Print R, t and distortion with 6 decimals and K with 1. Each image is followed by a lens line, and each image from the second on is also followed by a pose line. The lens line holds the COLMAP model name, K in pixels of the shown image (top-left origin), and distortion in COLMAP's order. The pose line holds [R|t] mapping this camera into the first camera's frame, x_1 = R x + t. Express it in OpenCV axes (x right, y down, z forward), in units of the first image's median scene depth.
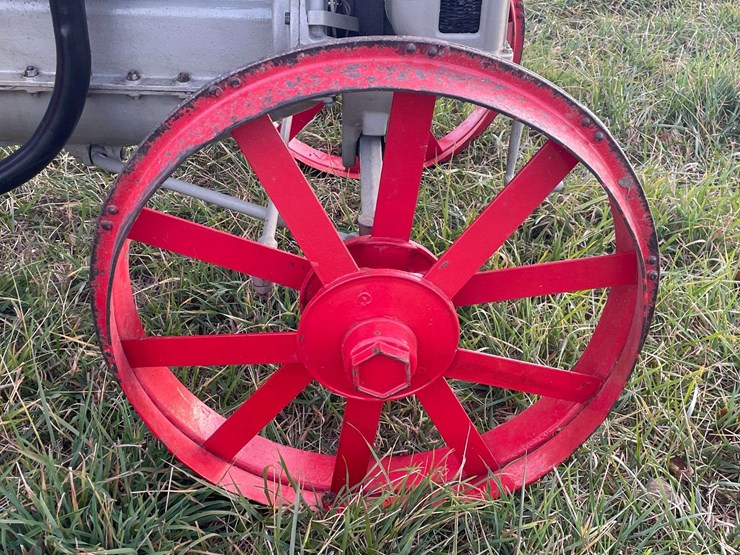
lens RADIAL K [[893.2, 0, 372.5], [0, 893.2, 277.4], [0, 0, 1]] dist [0.085375, -0.008901]
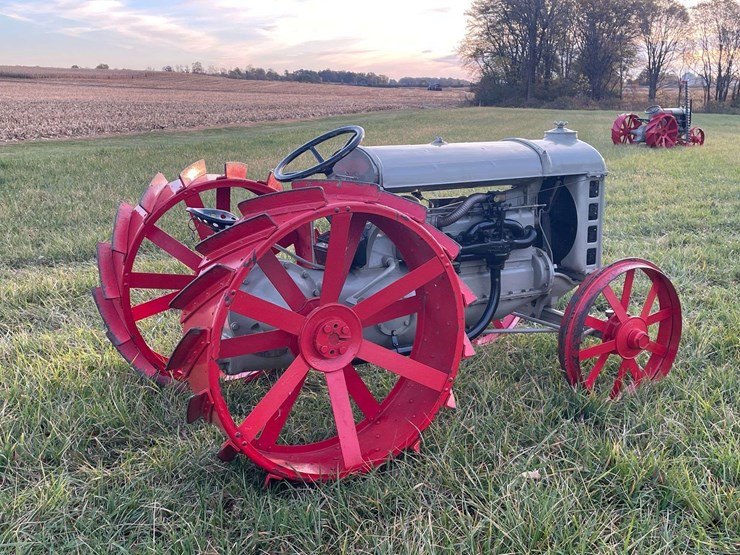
lens RADIAL K [[841.2, 0, 371.9], [0, 841.2, 279.6], [0, 0, 1]] dist [0.087858, -0.047836]
pose [[0.883101, -0.135930, 0.449060, -2.176526], [0.281870, 0.918844, -0.276178, 0.450268], [-0.375075, 0.370470, 0.849747, -1.452066]]
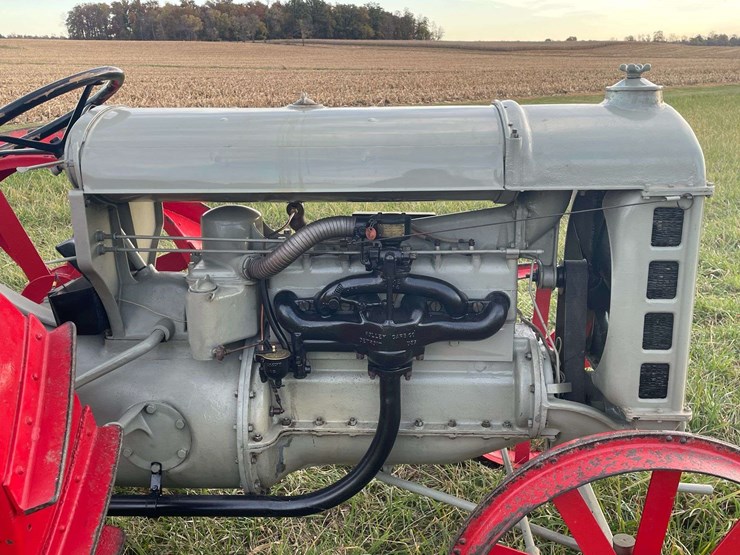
lens RADIAL K [[733.4, 0, 372.3], [0, 733.4, 274.4], [0, 0, 1]] dist [0.093193, -0.142611]
pose [[0.996739, -0.025479, -0.076565, -0.275801], [0.001673, 0.955163, -0.296076, -0.111335], [0.080676, 0.294982, 0.952091, -0.265772]]
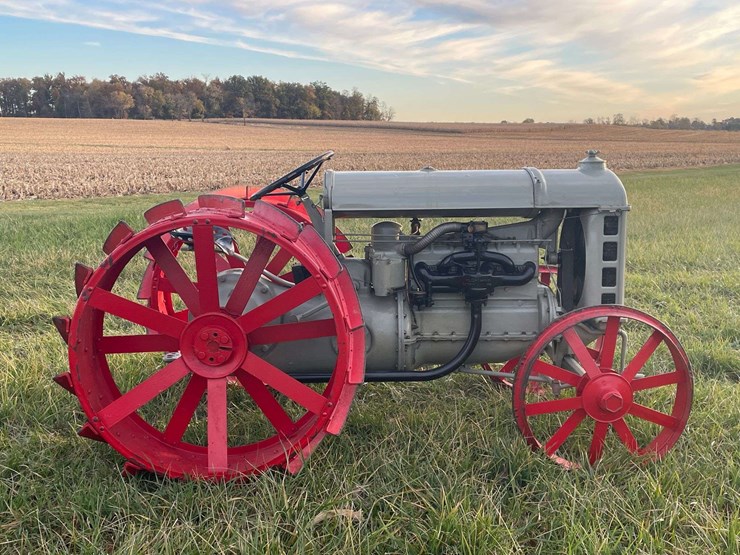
lens RADIAL K [[817.1, 0, 367.2], [0, 817.1, 278.6], [0, 0, 1]] dist [0.107998, -0.192350]
pose [[0.999234, -0.037296, -0.011868, -0.691708], [0.029336, 0.914433, -0.403672, 0.732469], [0.025908, 0.403014, 0.914827, -1.620574]]
